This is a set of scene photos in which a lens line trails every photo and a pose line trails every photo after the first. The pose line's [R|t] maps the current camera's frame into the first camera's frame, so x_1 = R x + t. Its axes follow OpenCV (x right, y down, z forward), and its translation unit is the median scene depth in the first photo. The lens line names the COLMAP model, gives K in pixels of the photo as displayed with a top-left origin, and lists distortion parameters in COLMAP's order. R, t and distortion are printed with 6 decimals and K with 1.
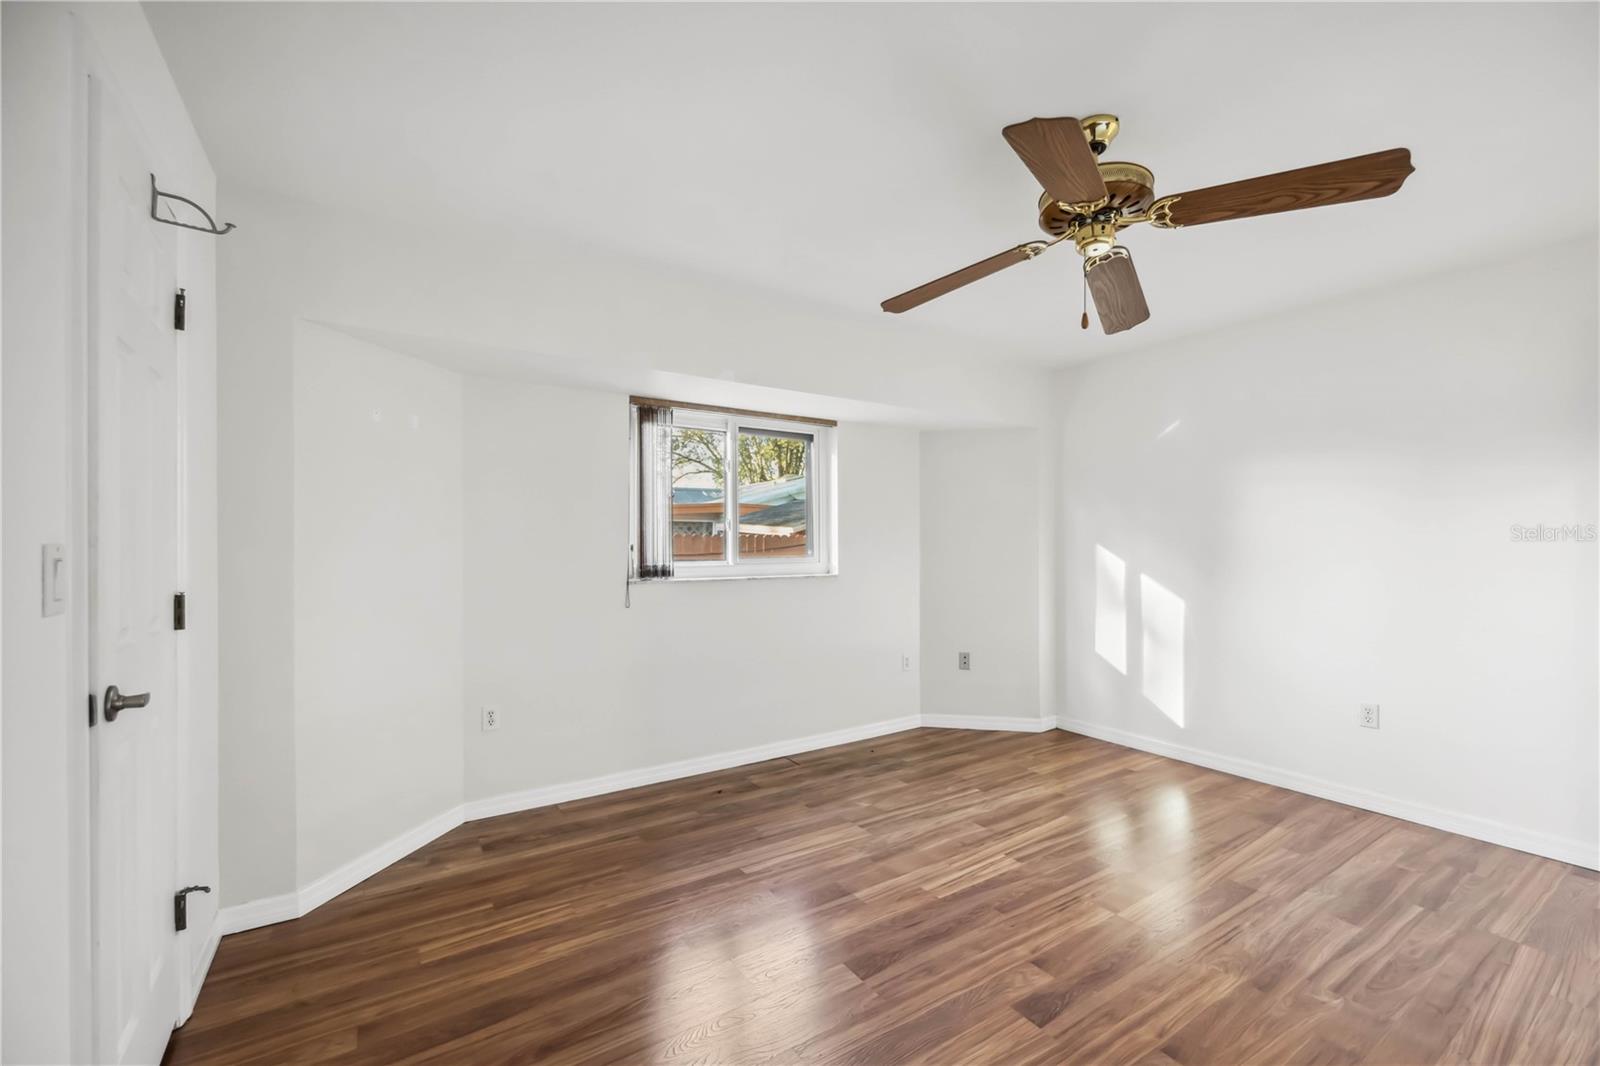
lens RADIAL K [[642.4, 0, 802.1], [0, 642.4, 537.9], [0, 0, 1]] dist [-0.001021, 0.000135]
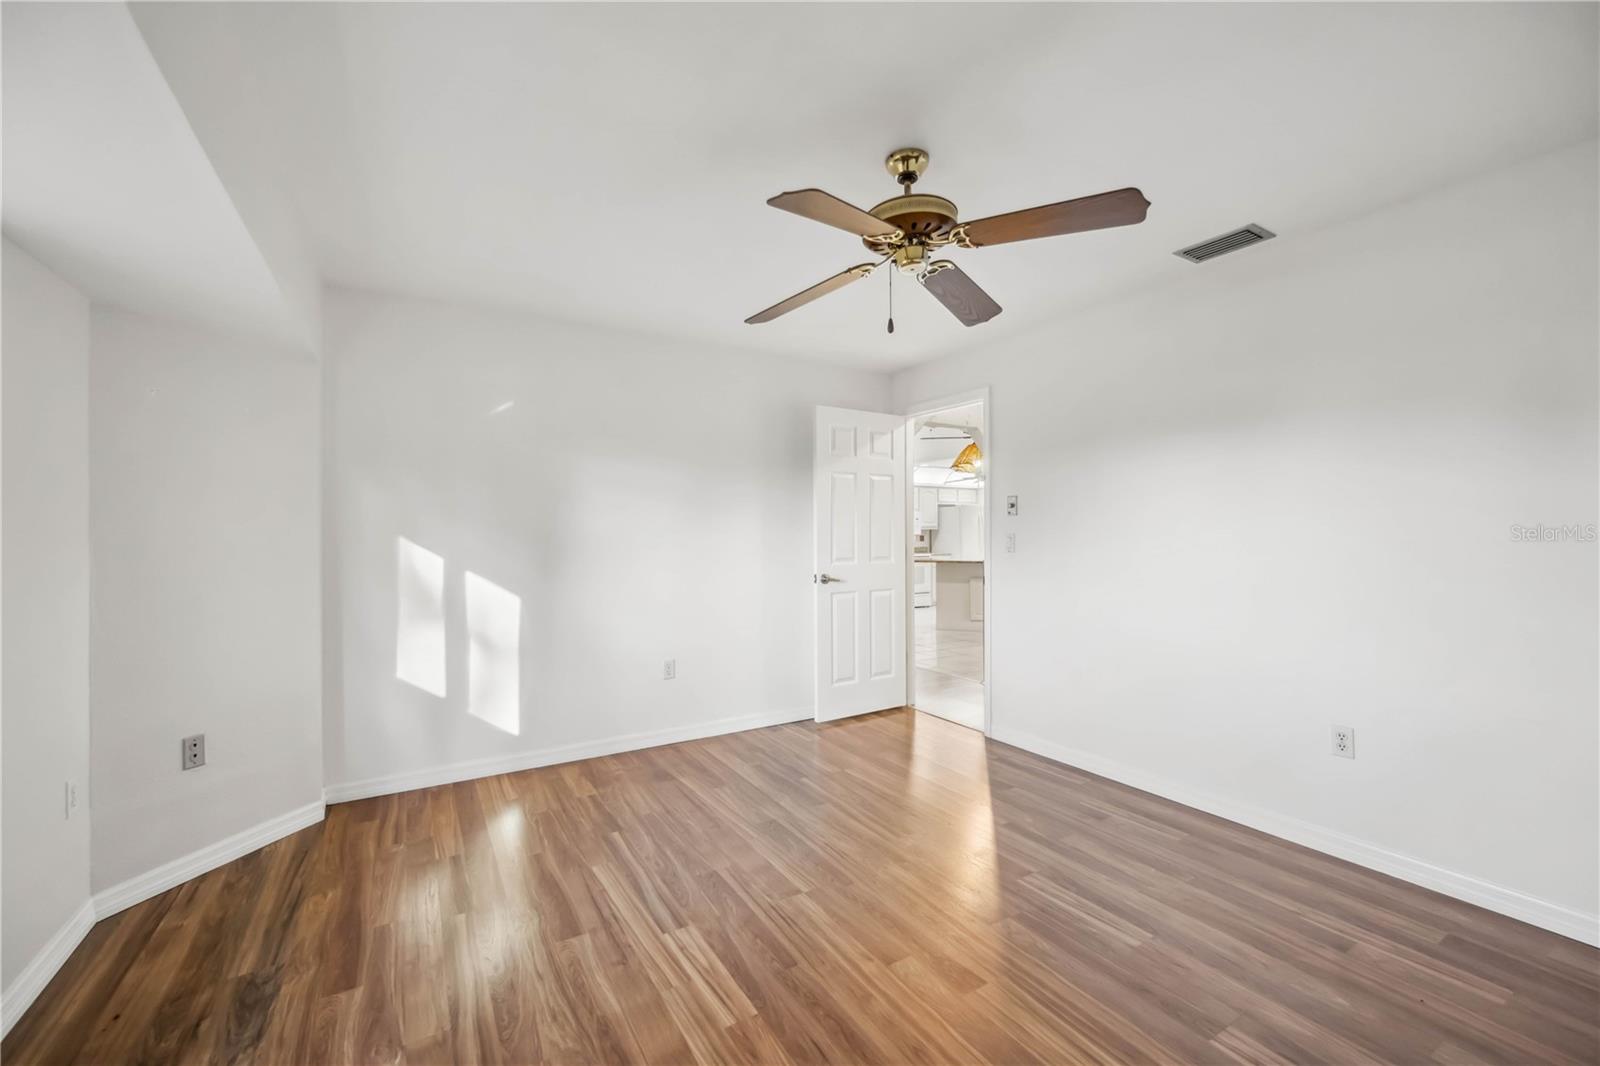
lens RADIAL K [[642.4, 0, 797.2], [0, 642.4, 542.4], [0, 0, 1]] dist [-0.001021, 0.000135]
pose [[0.050587, -0.007442, 0.998692, -0.324739], [-0.004171, 0.999962, 0.007663, 0.009473], [-0.998711, -0.004554, 0.050554, 0.579279]]
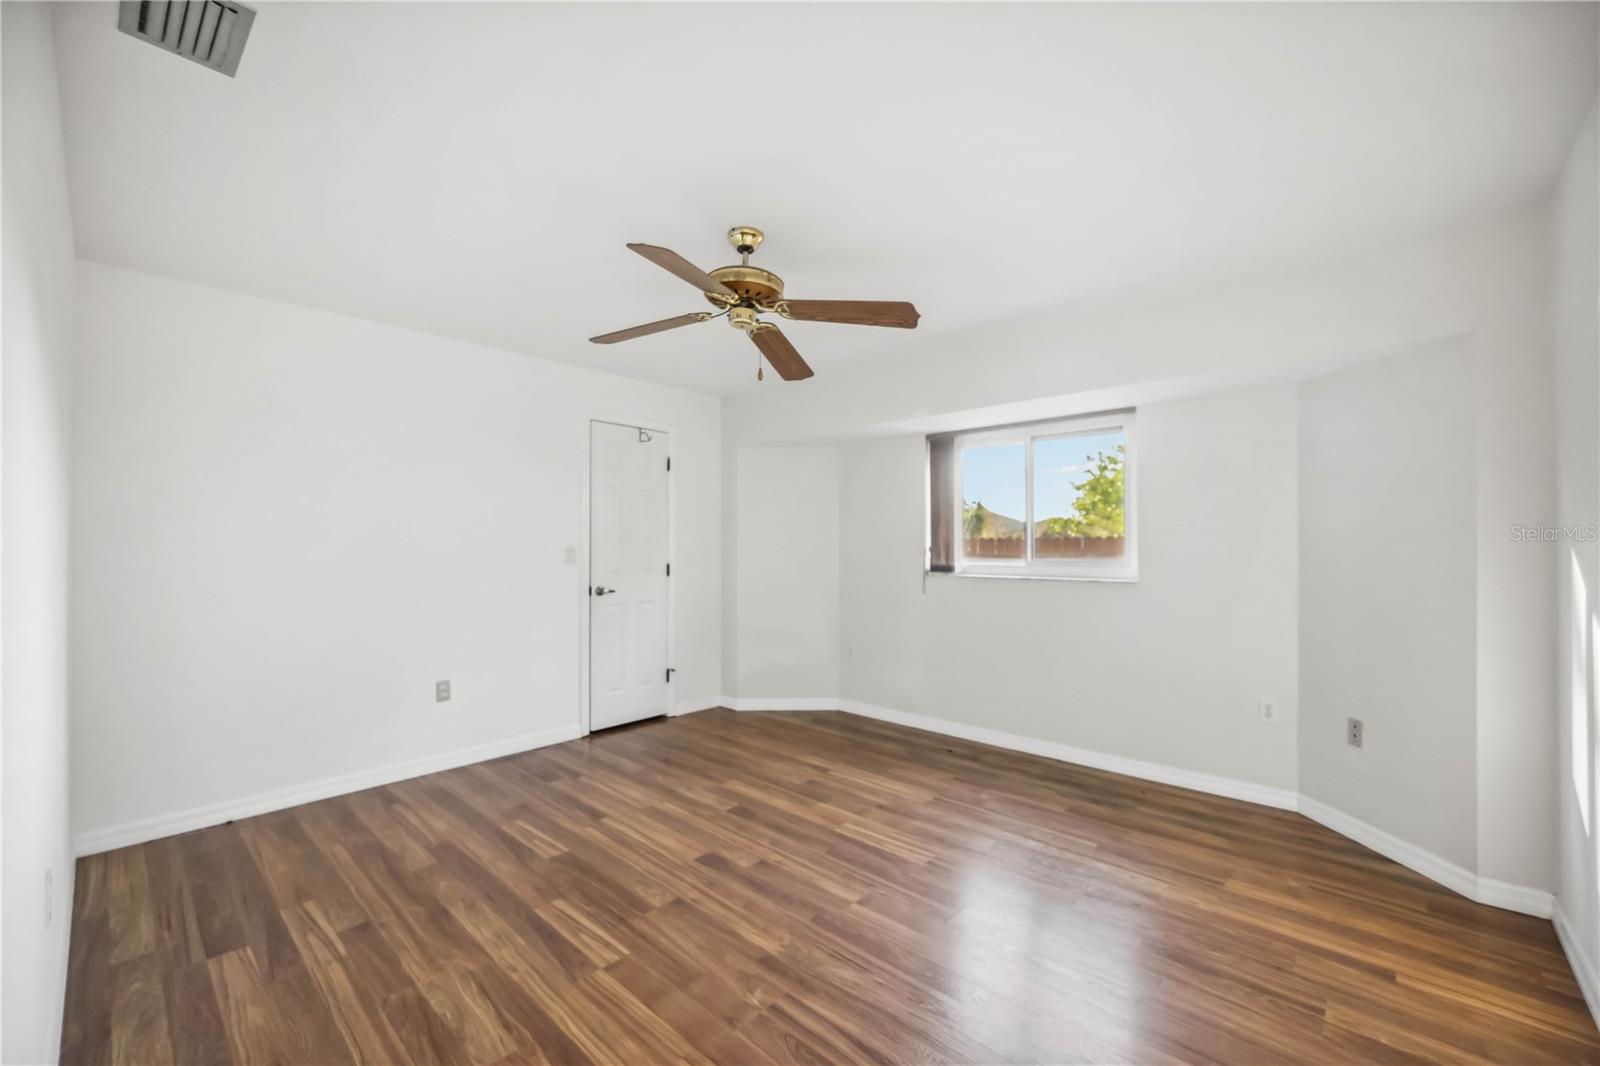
lens RADIAL K [[642.4, 0, 826.0], [0, 642.4, 539.6], [0, 0, 1]] dist [-0.001021, 0.000135]
pose [[0.277539, -0.006358, -0.960693, 0.895847], [0.007455, 0.999962, -0.004464, -0.000861], [0.960685, -0.005923, 0.277576, 0.402830]]
